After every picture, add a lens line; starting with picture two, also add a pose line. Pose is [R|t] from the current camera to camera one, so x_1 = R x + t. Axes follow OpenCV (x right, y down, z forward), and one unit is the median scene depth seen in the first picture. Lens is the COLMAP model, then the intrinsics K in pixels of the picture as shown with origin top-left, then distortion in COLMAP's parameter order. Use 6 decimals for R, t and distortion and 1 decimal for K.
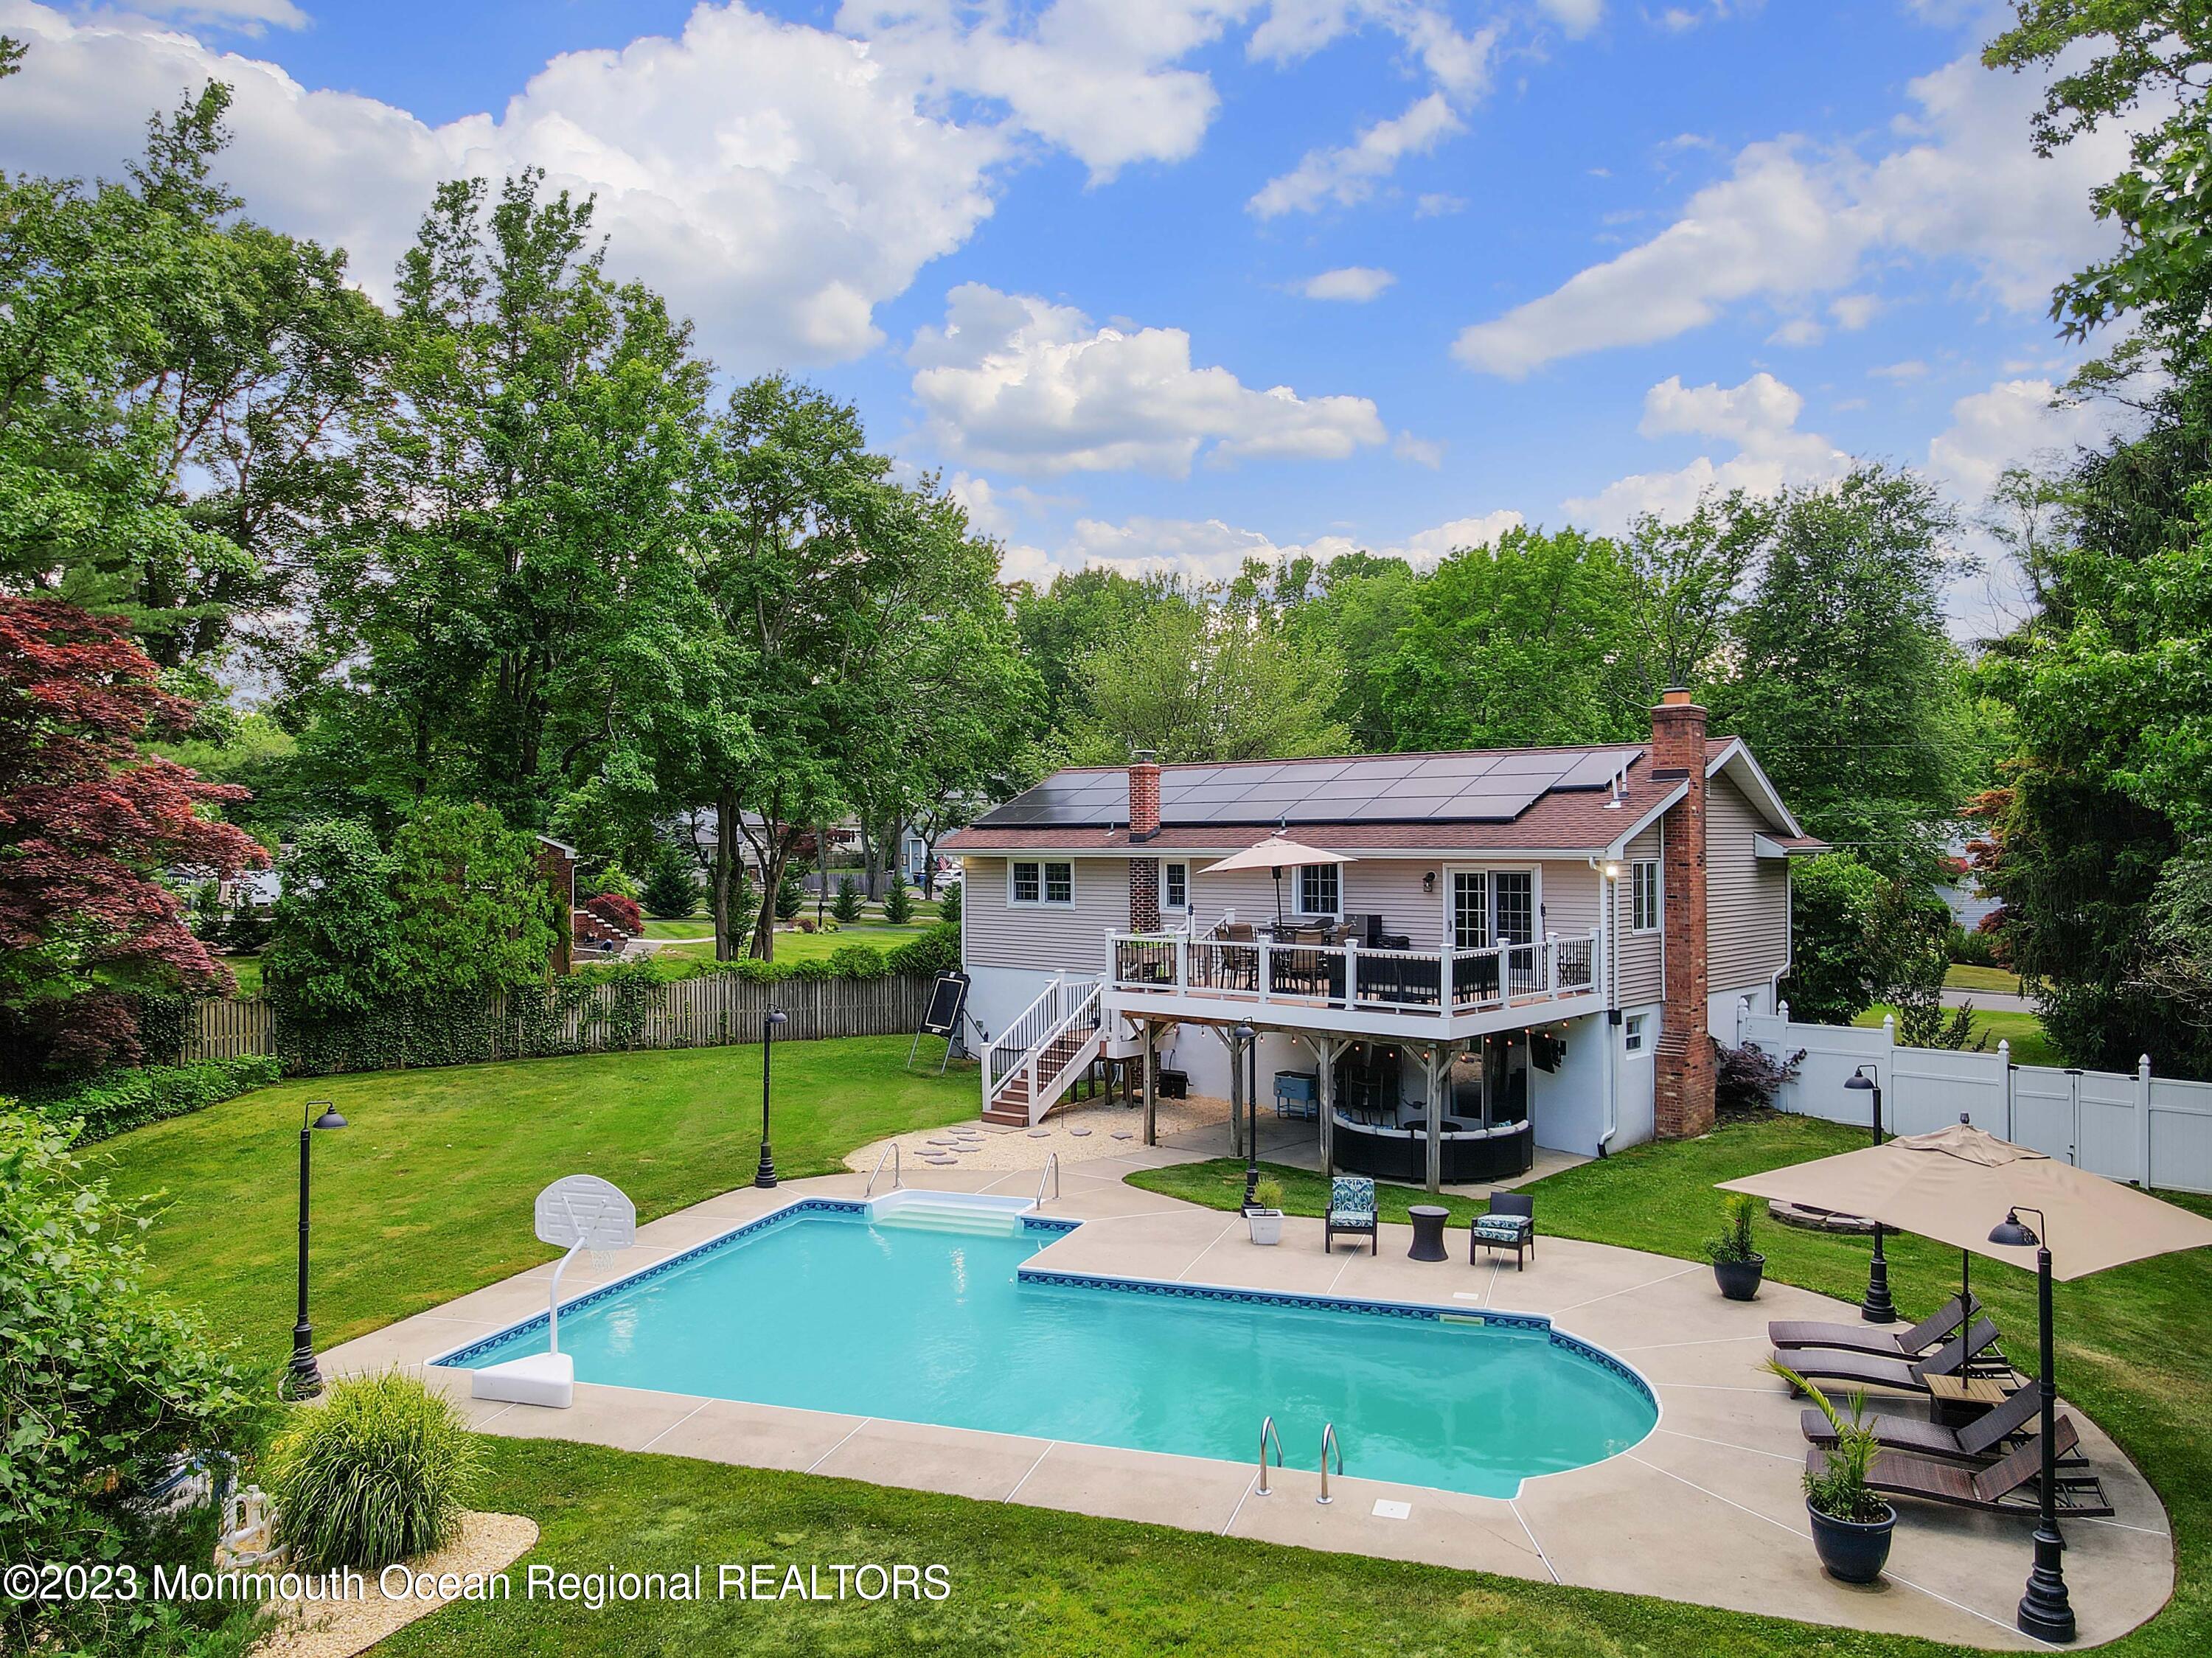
lens RADIAL K [[1624.9, 0, 1090.8], [0, 1624.9, 828.2], [0, 0, 1]] dist [-0.002526, 0.001663]
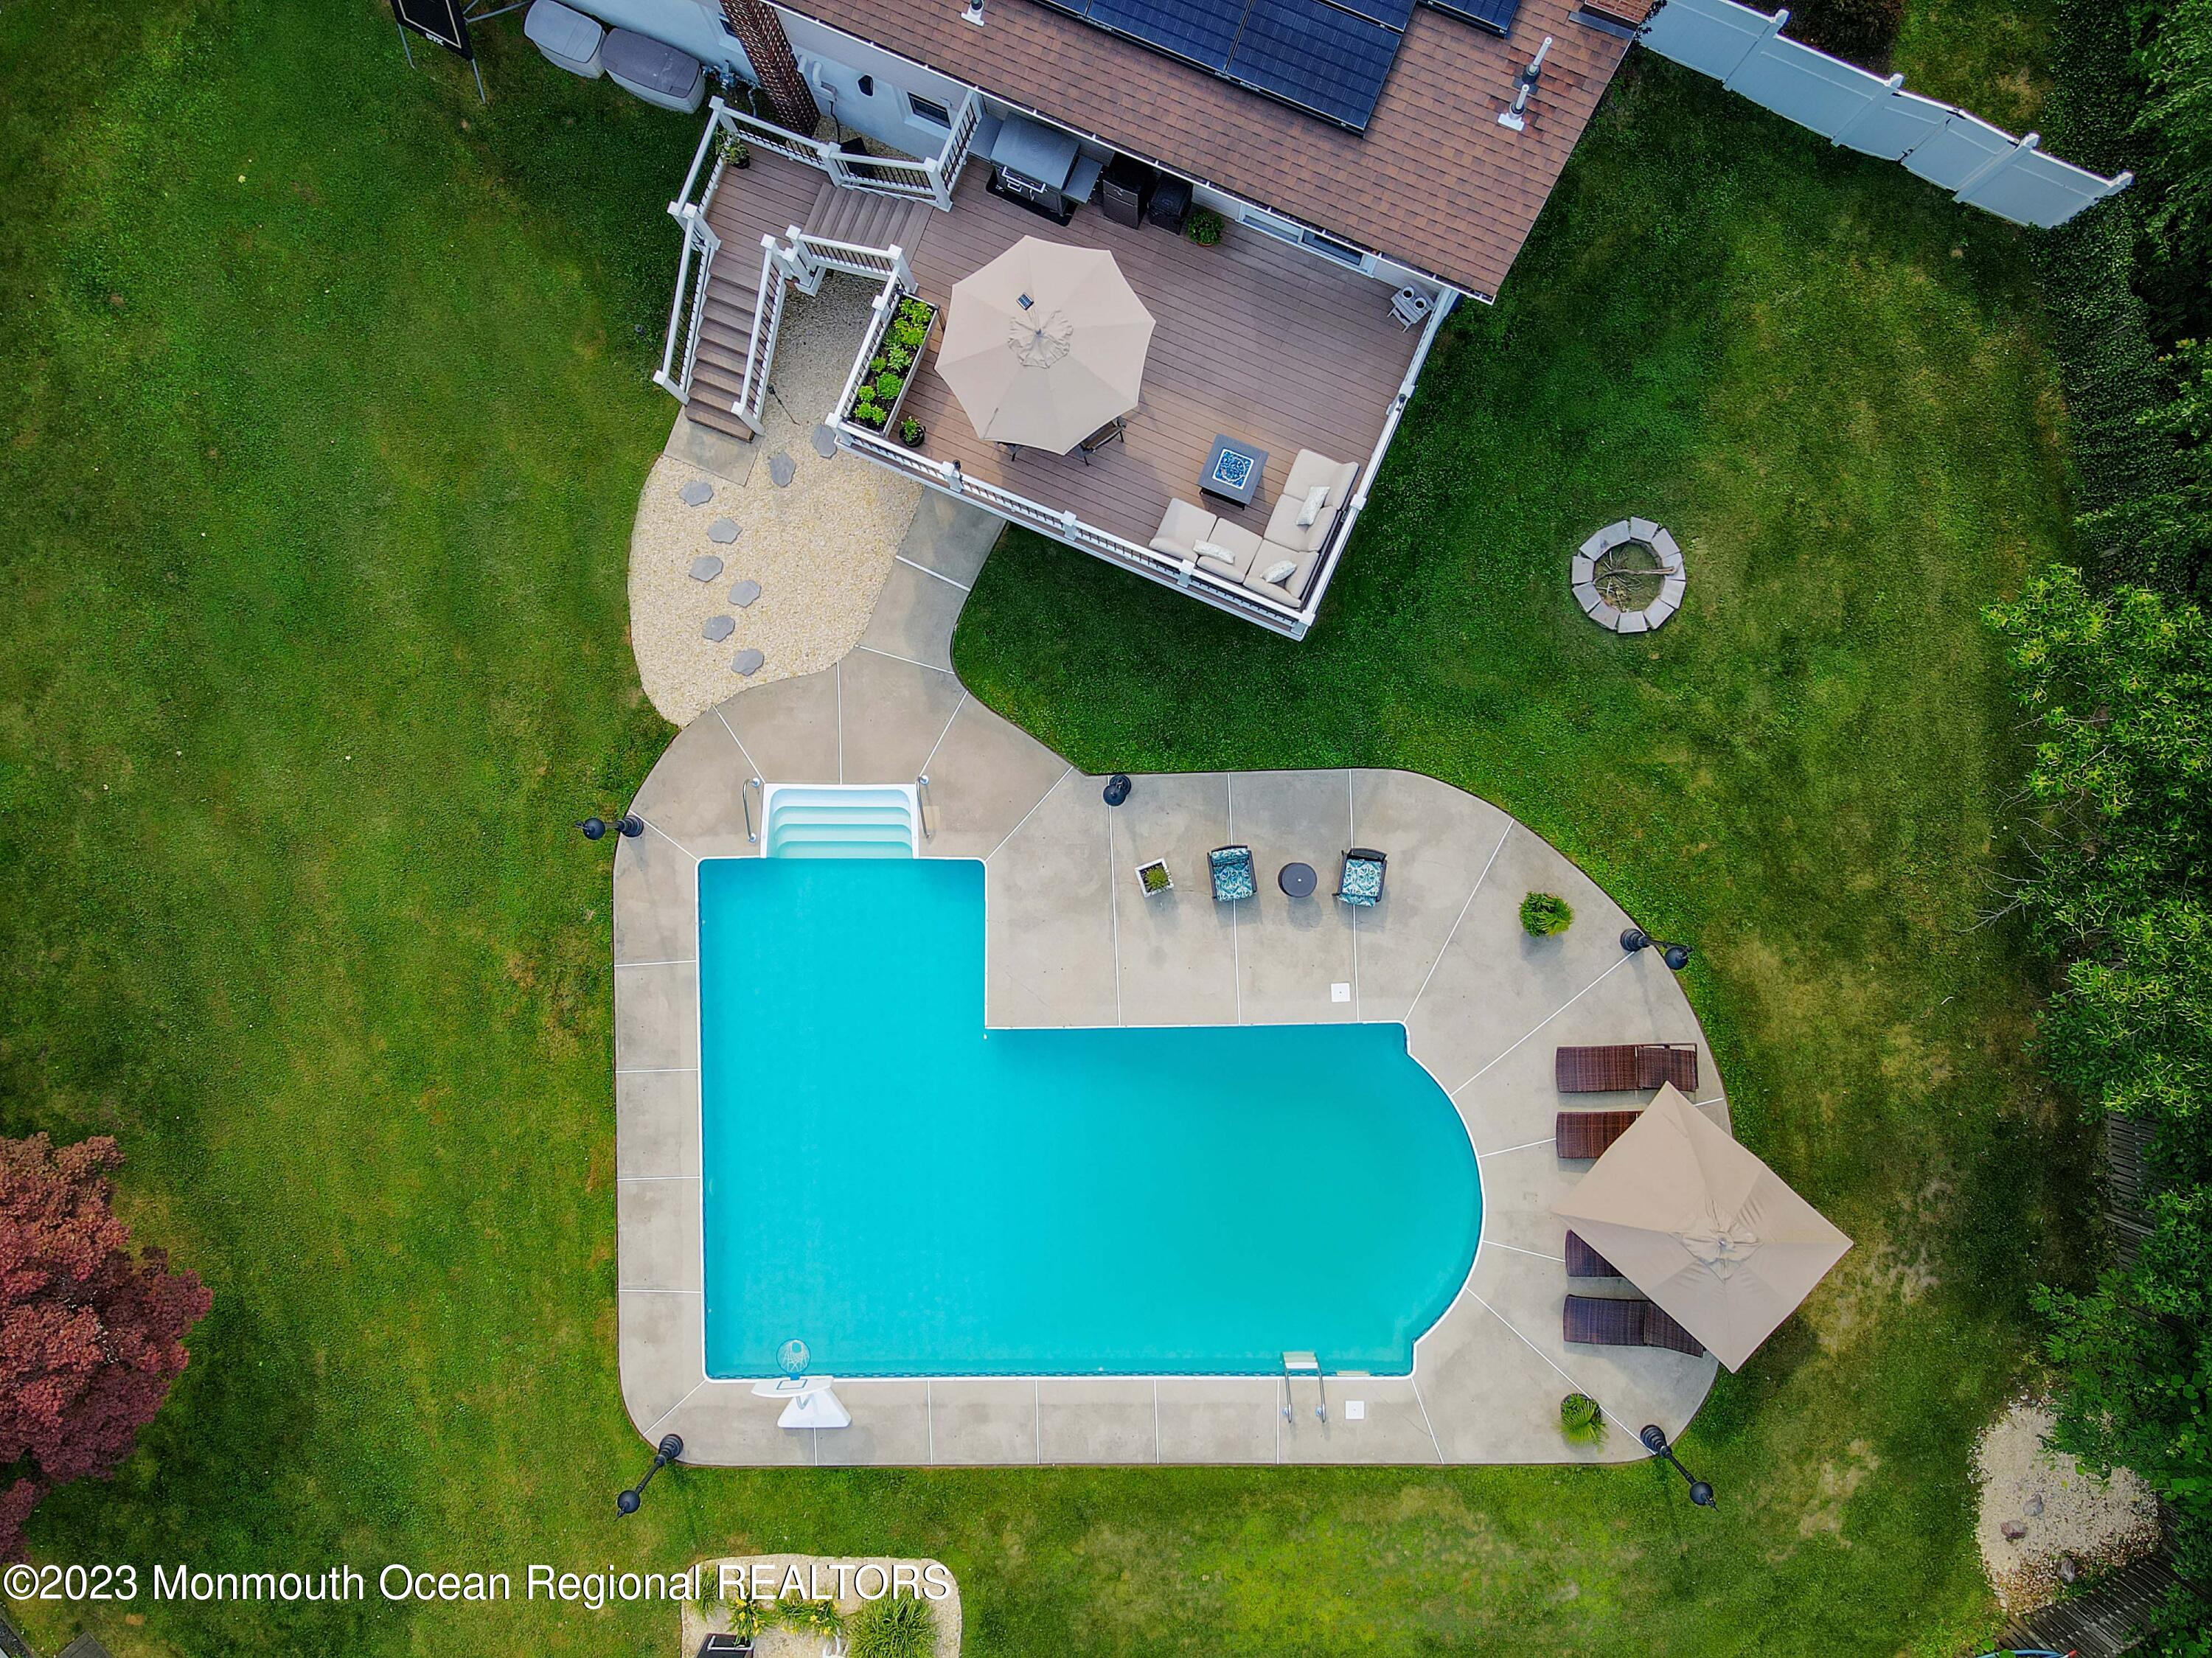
lens RADIAL K [[1614.7, 0, 1088.3], [0, 1614.7, 824.1], [0, 0, 1]] dist [0.006039, 0.000999]
pose [[0.939141, -0.342964, -0.019752, 0.072627], [0.023018, 0.005455, 0.999720, -0.663054], [-0.342760, -0.939333, 0.013017, 0.765390]]
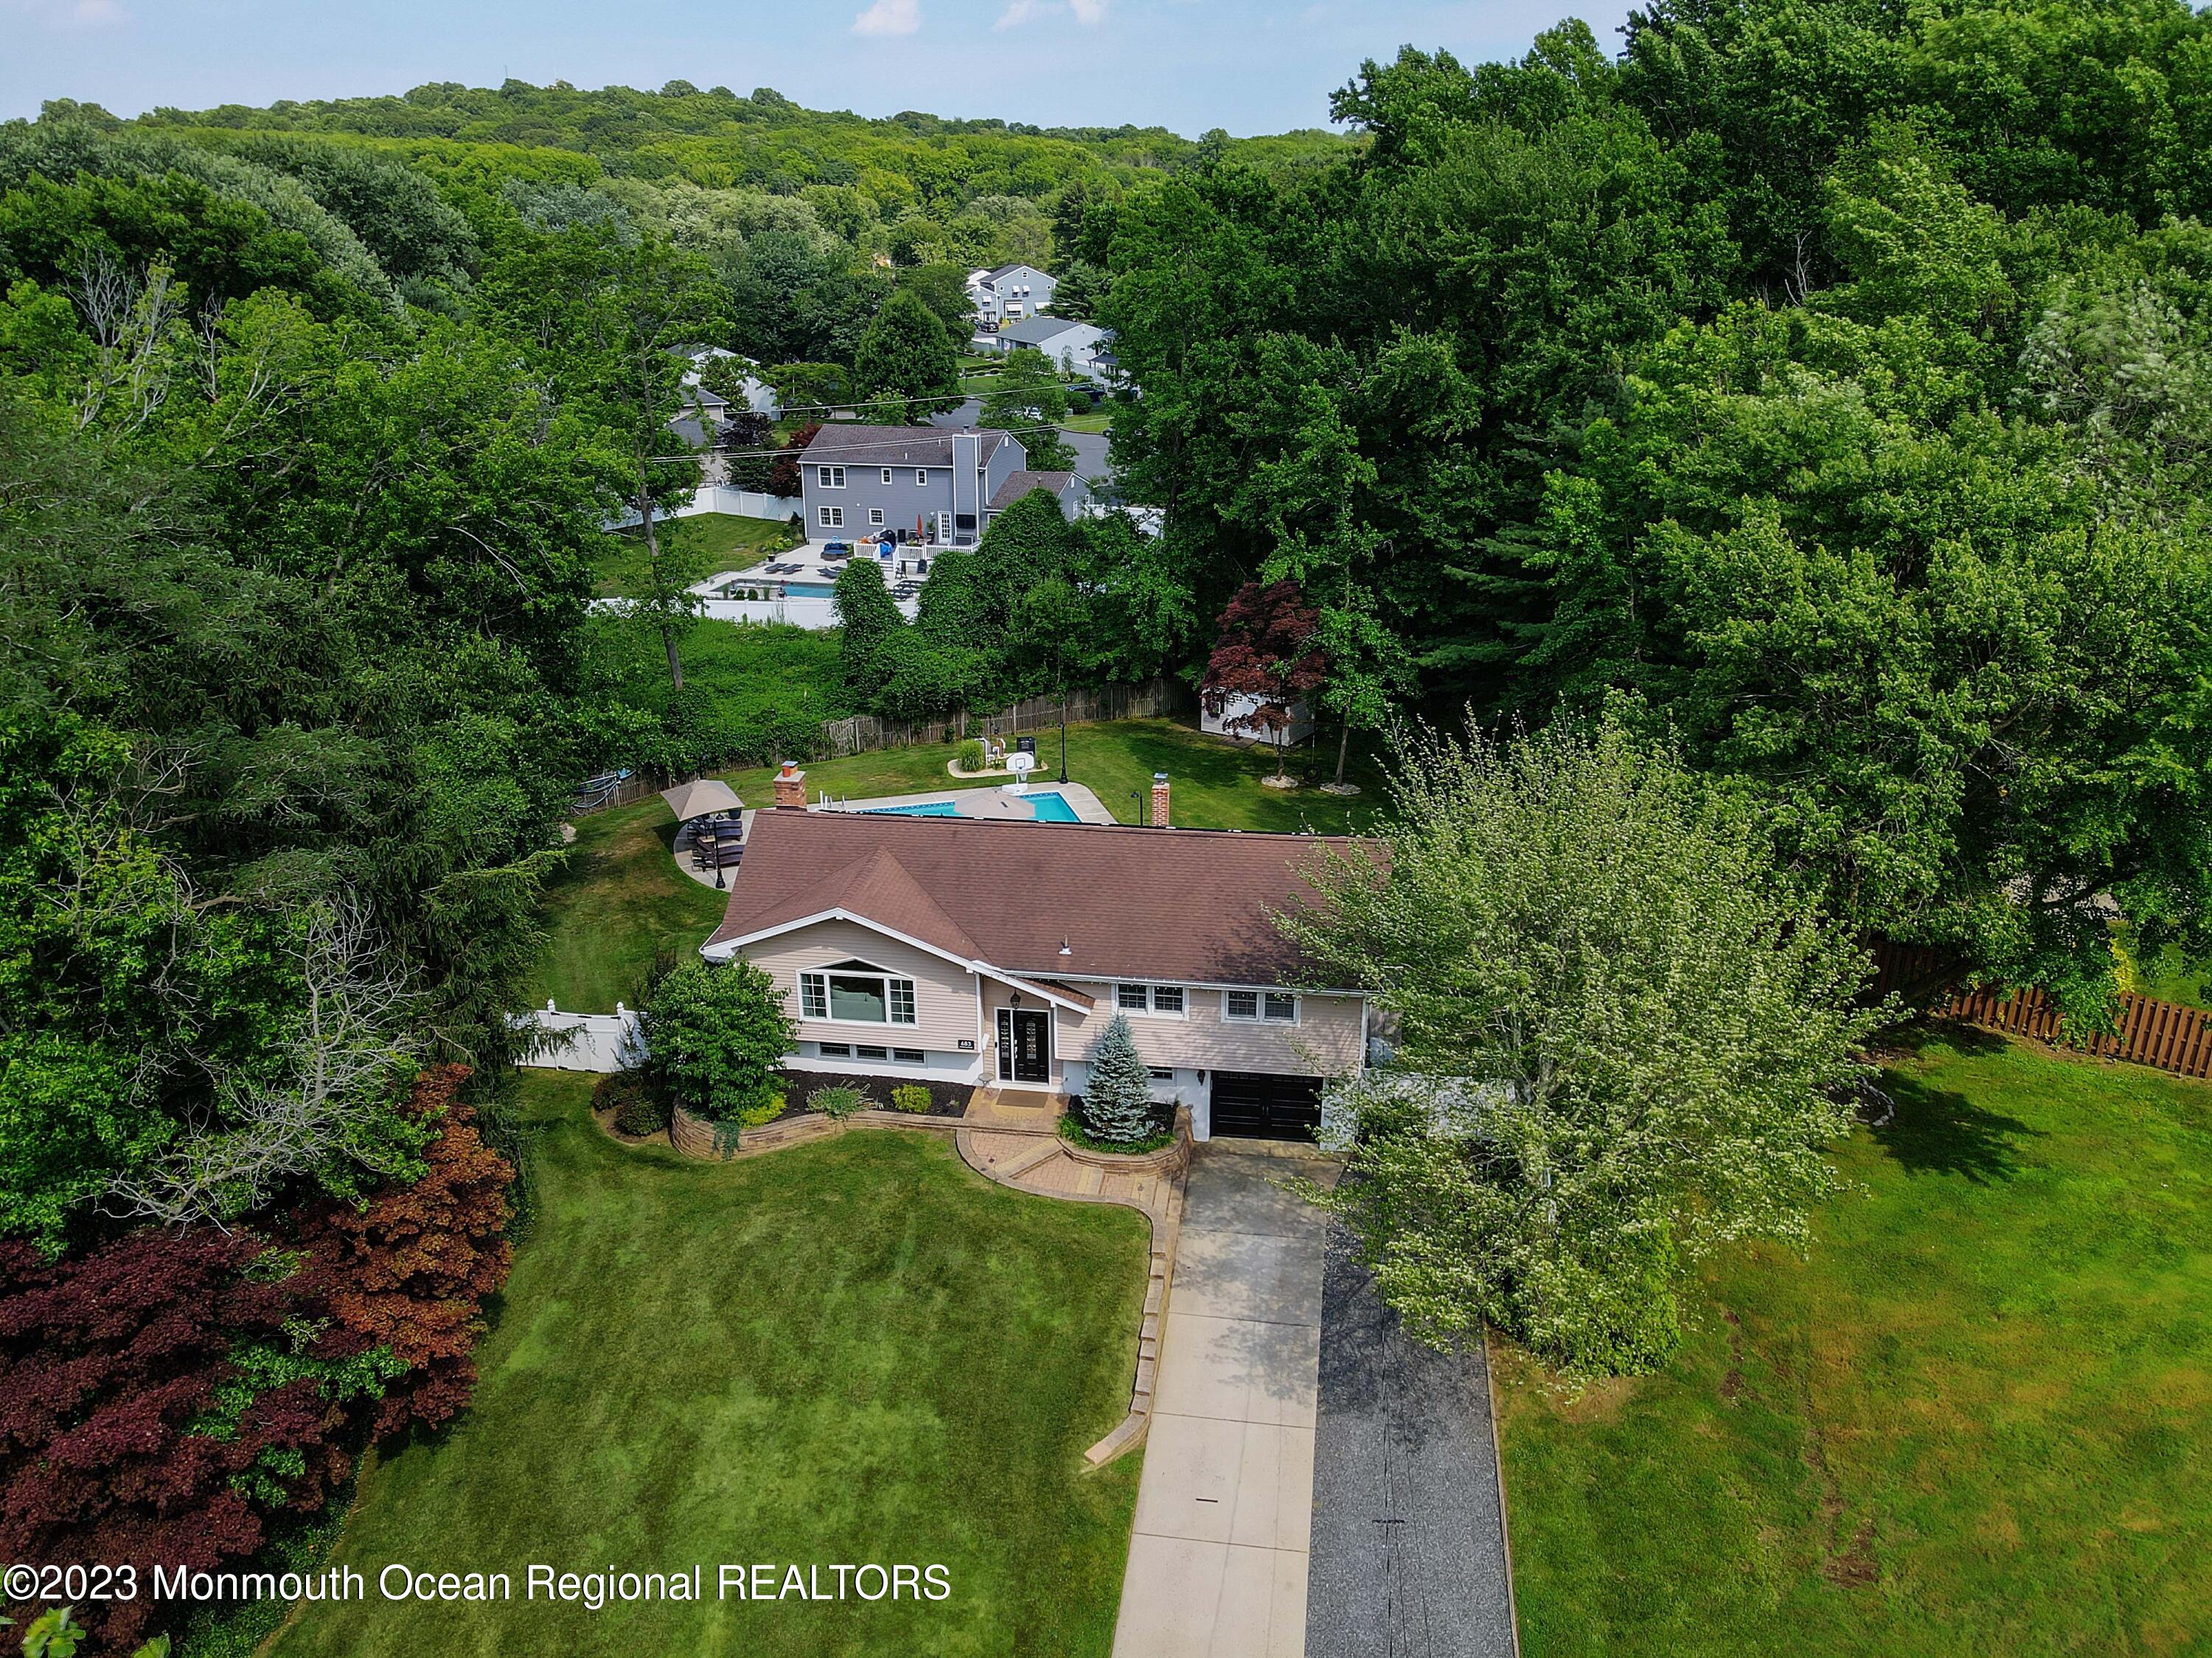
lens RADIAL K [[1614.7, 0, 1088.3], [0, 1614.7, 824.1], [0, 0, 1]] dist [0.006039, 0.000999]
pose [[-0.821710, 0.213330, -0.528472, 0.966190], [0.015246, 0.935194, 0.353808, -0.585850], [0.569702, 0.282670, -0.771711, 2.400887]]
